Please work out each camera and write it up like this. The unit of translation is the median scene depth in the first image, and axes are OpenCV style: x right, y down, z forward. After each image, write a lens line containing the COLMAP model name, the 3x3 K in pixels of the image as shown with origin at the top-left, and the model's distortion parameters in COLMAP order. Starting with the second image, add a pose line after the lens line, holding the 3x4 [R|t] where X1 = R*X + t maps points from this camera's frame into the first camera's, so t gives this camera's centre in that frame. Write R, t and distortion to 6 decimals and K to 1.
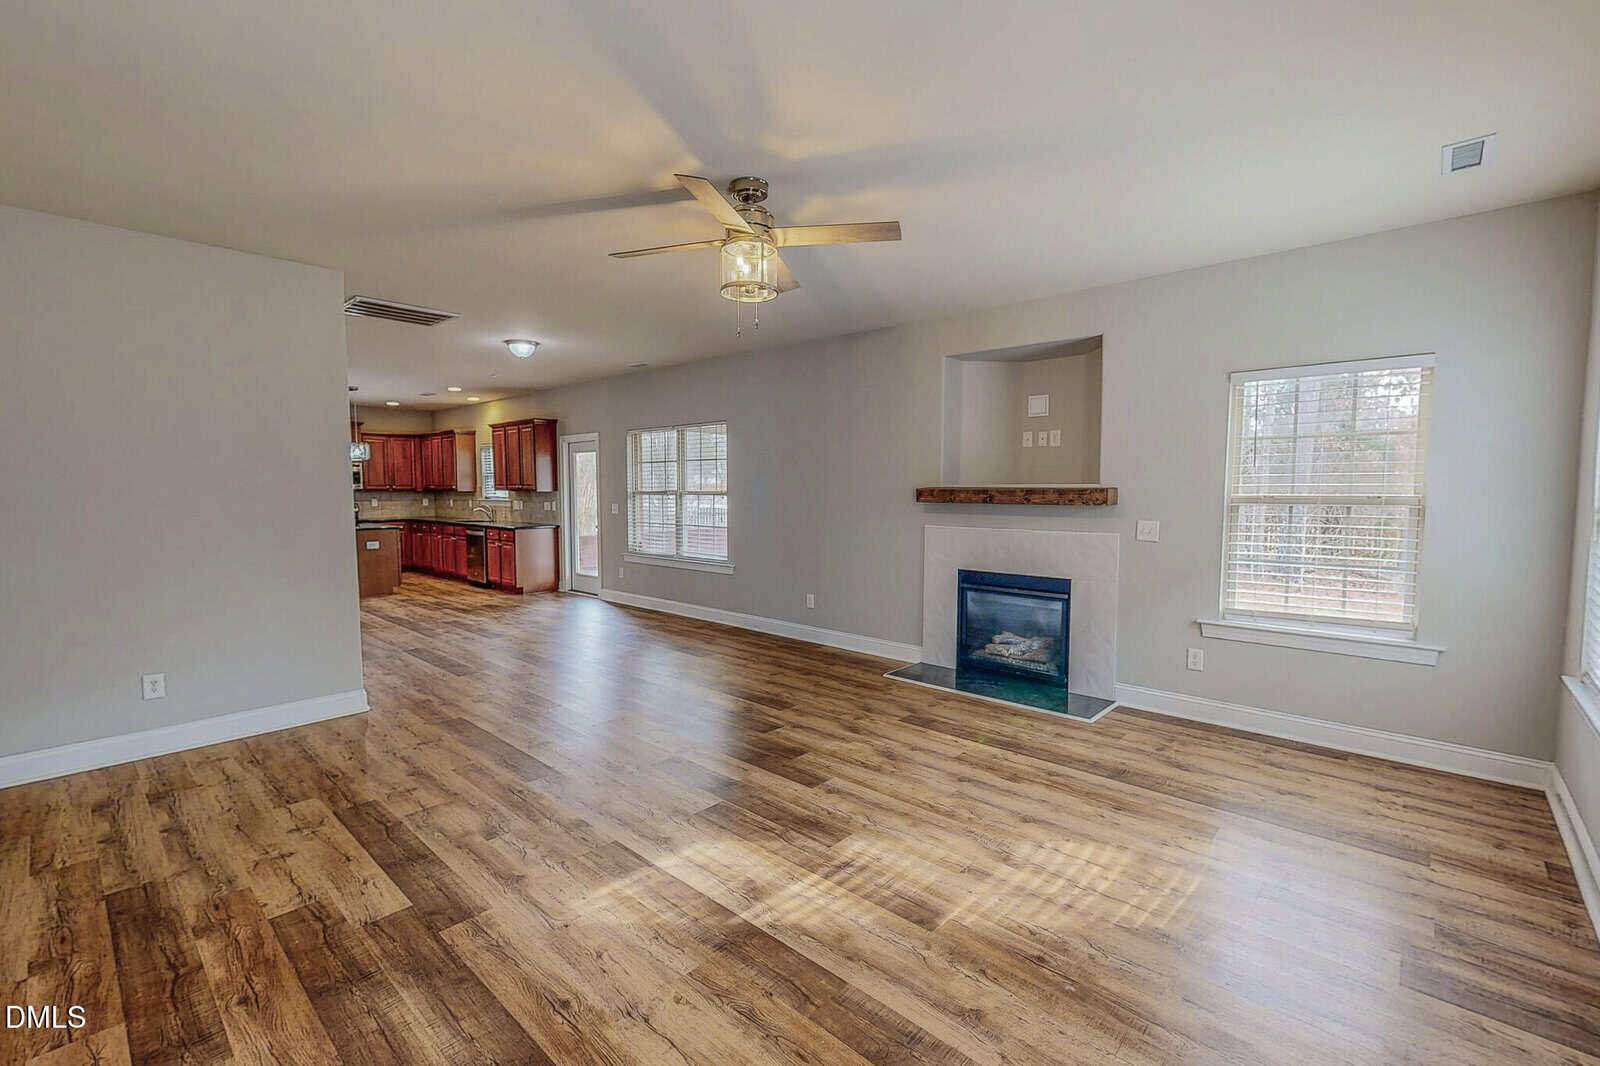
lens RADIAL K [[696.9, 0, 800.9], [0, 696.9, 536.1], [0, 0, 1]] dist [0.001163, -0.000356]
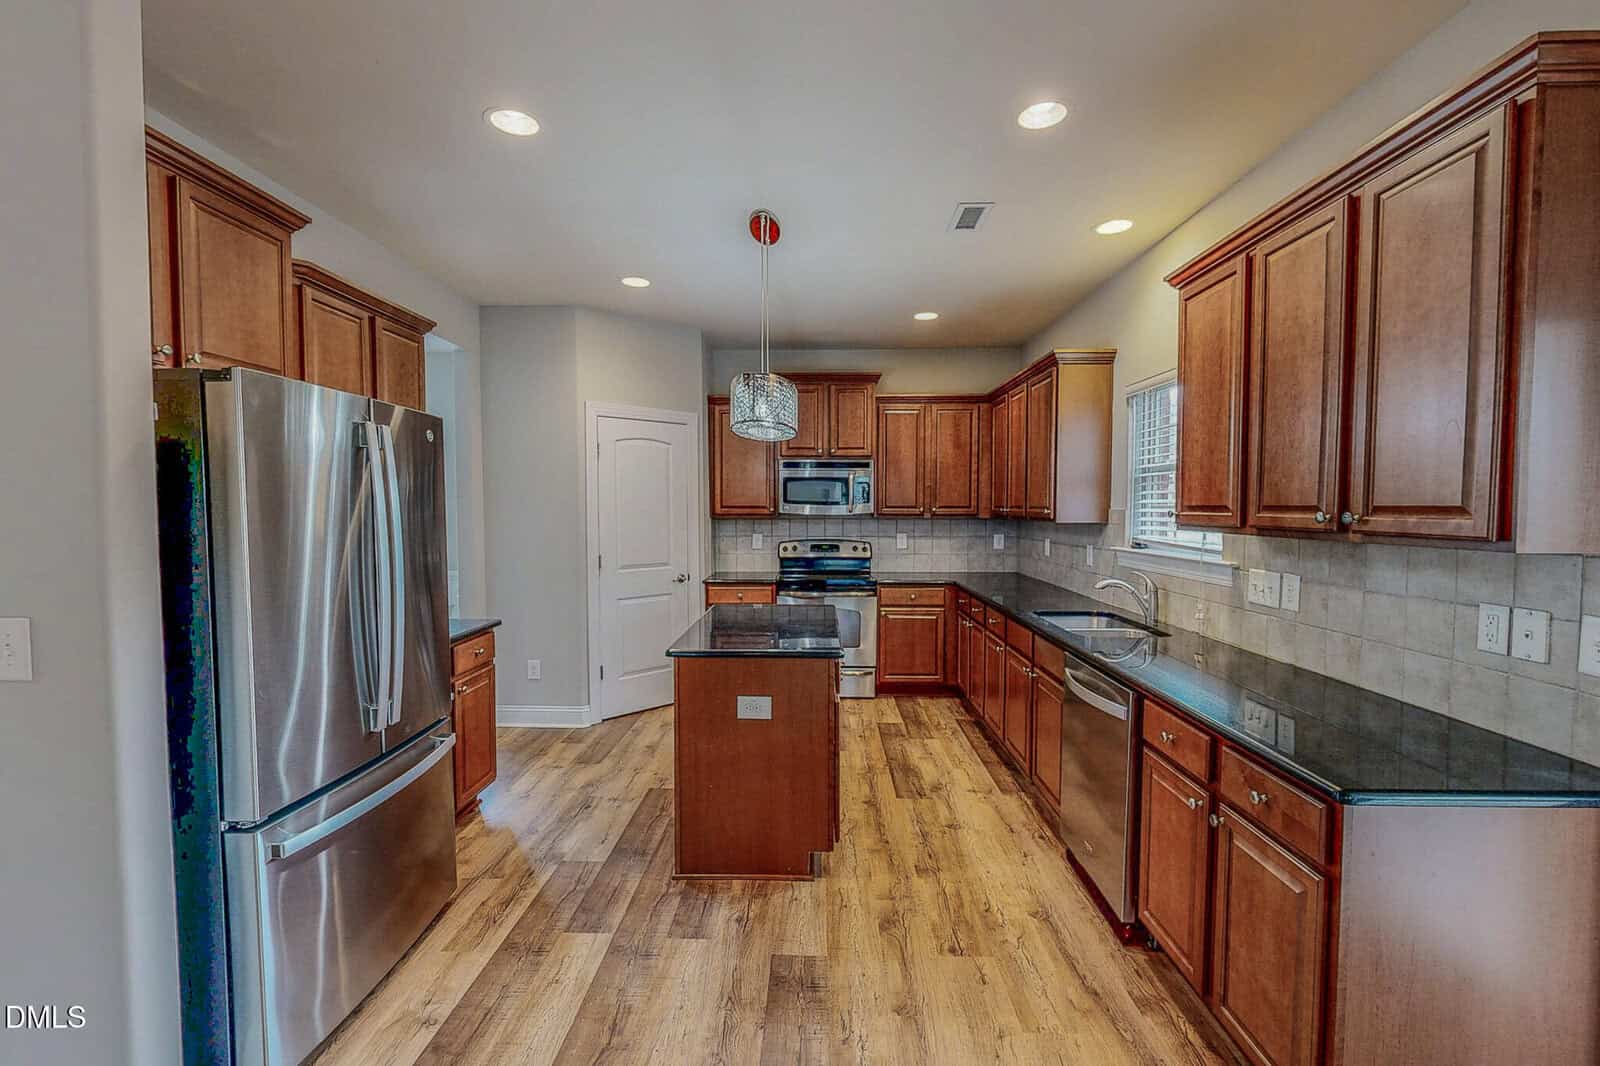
lens RADIAL K [[696.9, 0, 800.9], [0, 696.9, 536.1], [0, 0, 1]] dist [0.001163, -0.000356]
pose [[0.659031, 0.036453, -0.751232, -0.292746], [-0.056464, 0.998404, -0.001087, -0.047124], [0.749994, 0.043134, 0.660037, 0.629454]]
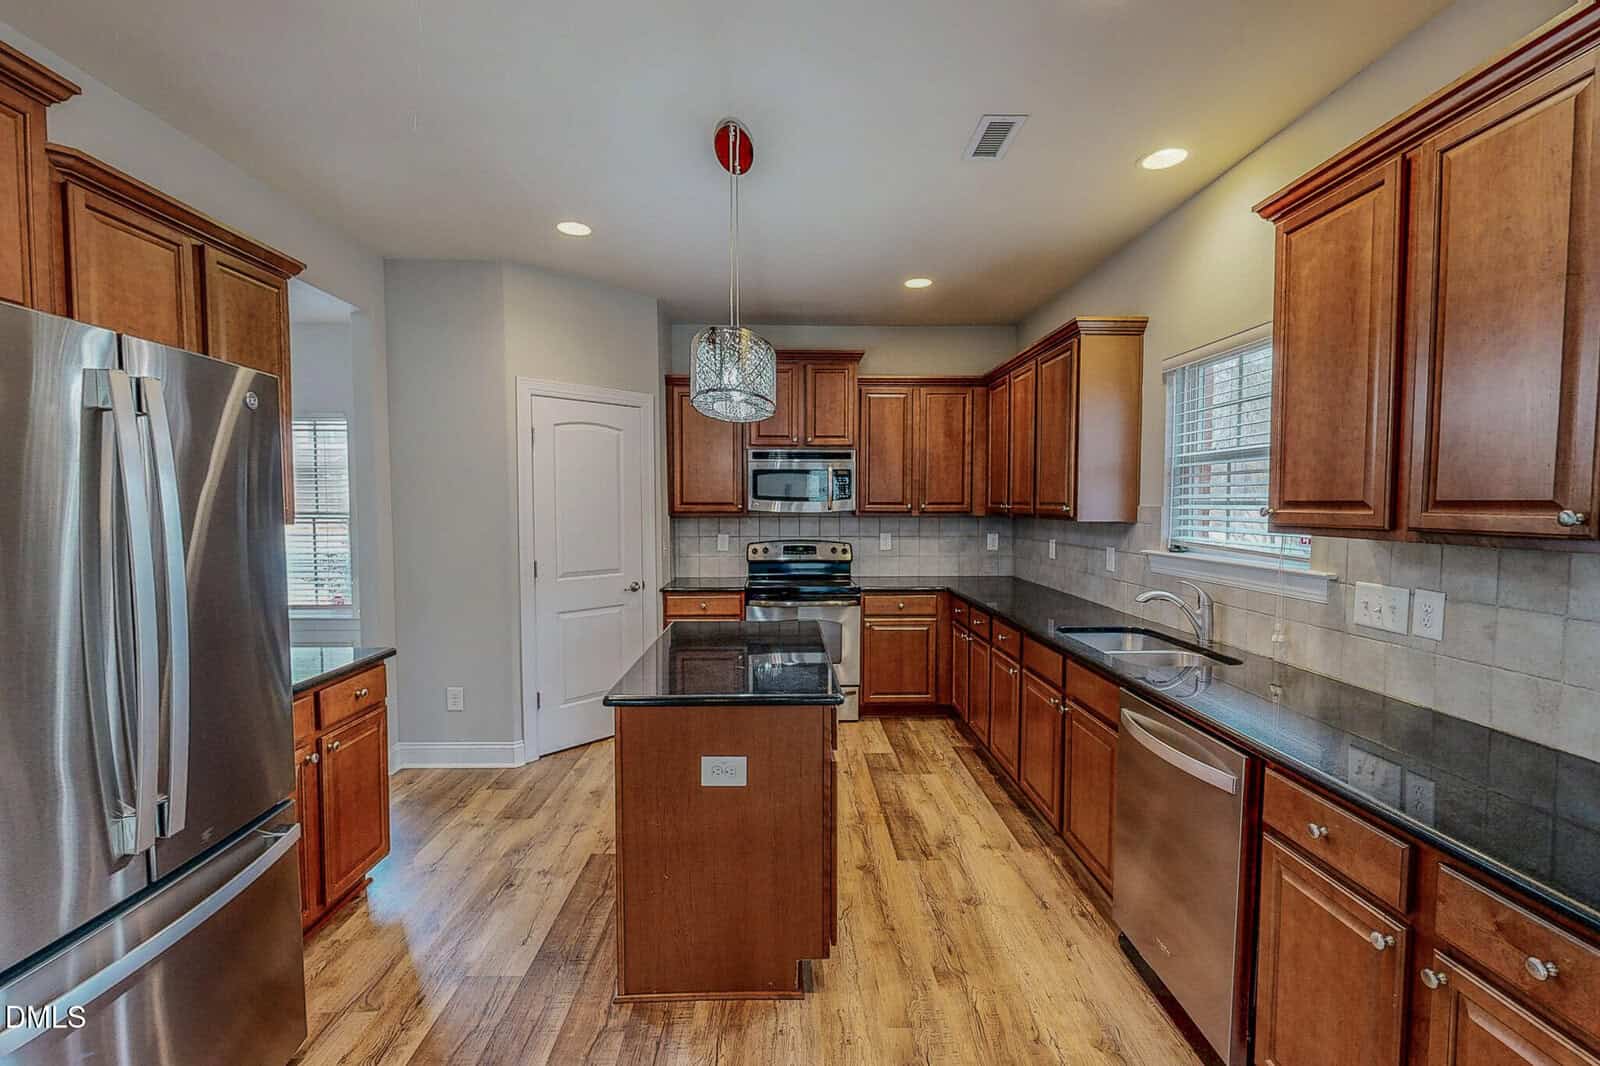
lens RADIAL K [[696.9, 0, 800.9], [0, 696.9, 536.1], [0, 0, 1]] dist [0.001163, -0.000356]
pose [[0.697873, 0.037961, -0.715215, -0.339045], [-0.053443, 0.998571, 0.000853, -0.049195], [0.714225, 0.037628, 0.698904, 0.663011]]
